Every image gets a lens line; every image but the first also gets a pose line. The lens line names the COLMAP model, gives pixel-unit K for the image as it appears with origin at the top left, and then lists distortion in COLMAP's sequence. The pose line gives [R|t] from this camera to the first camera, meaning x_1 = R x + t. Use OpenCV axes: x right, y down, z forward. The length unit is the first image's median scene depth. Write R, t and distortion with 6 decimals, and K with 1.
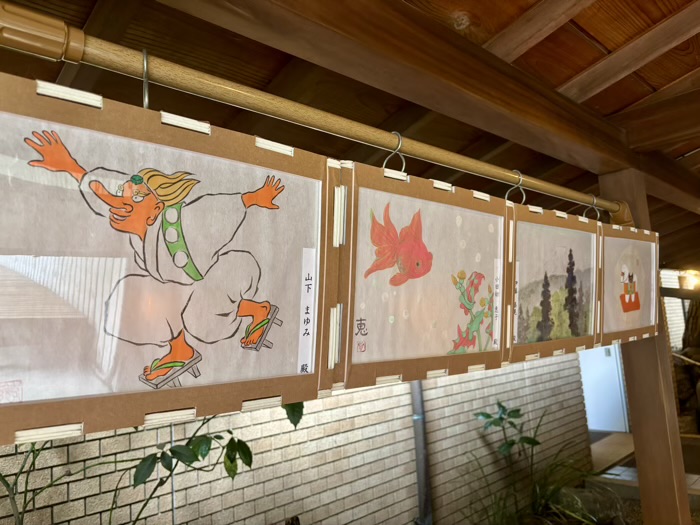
lens RADIAL K [[524.4, 0, 347.4], [0, 524.4, 265.9], [0, 0, 1]] dist [0.029751, -0.037118]
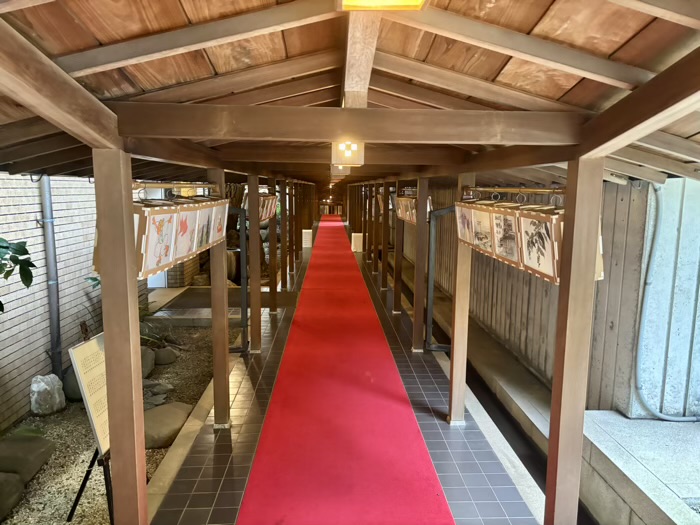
lens RADIAL K [[524.4, 0, 350.4], [0, 524.4, 263.3], [0, 0, 1]] dist [0.029751, -0.037118]
pose [[0.660891, -0.040047, 0.749412, -0.394641], [-0.138172, 0.975012, 0.173954, -0.119191], [-0.737652, -0.218513, 0.638843, -0.485203]]
